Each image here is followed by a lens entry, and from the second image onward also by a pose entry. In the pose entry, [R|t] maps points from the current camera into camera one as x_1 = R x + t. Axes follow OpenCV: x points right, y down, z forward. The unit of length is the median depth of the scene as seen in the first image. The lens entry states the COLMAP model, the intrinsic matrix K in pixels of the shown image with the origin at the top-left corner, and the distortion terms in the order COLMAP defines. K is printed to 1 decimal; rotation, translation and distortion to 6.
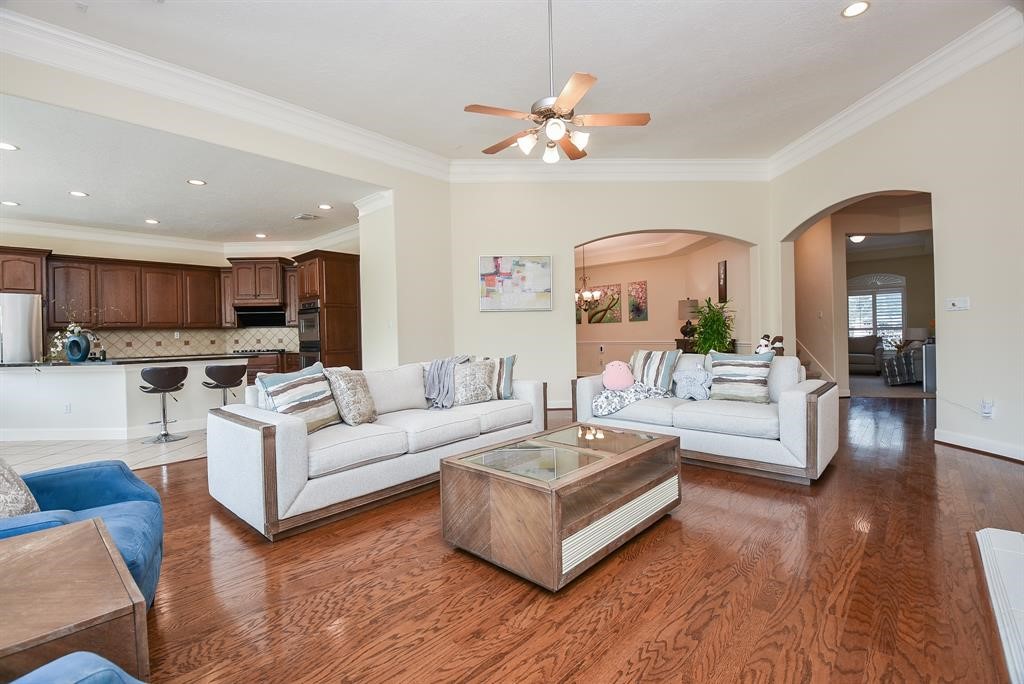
lens RADIAL K [[455.0, 0, 512.0], [0, 455.0, 342.0], [0, 0, 1]] dist [0.002001, -0.020202]
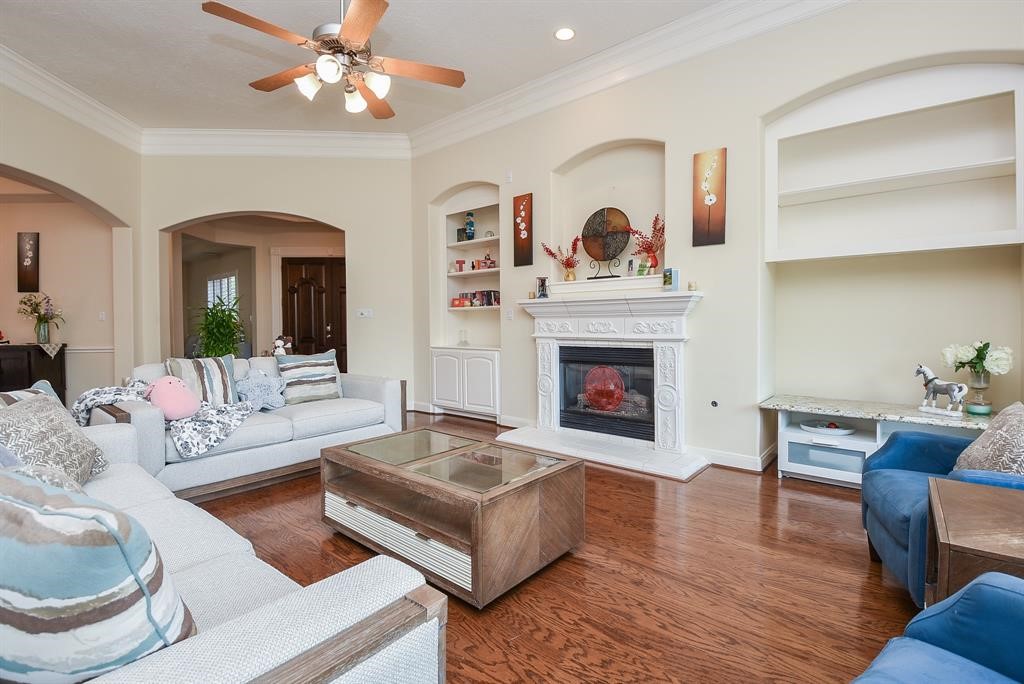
lens RADIAL K [[472.9, 0, 516.7], [0, 472.9, 324.8], [0, 0, 1]] dist [0.015634, -0.022392]
pose [[-0.040856, 0.013668, 0.999072, -0.555518], [0.027710, 0.999537, -0.012542, -0.013497], [-0.998781, 0.027172, -0.041216, 0.565931]]
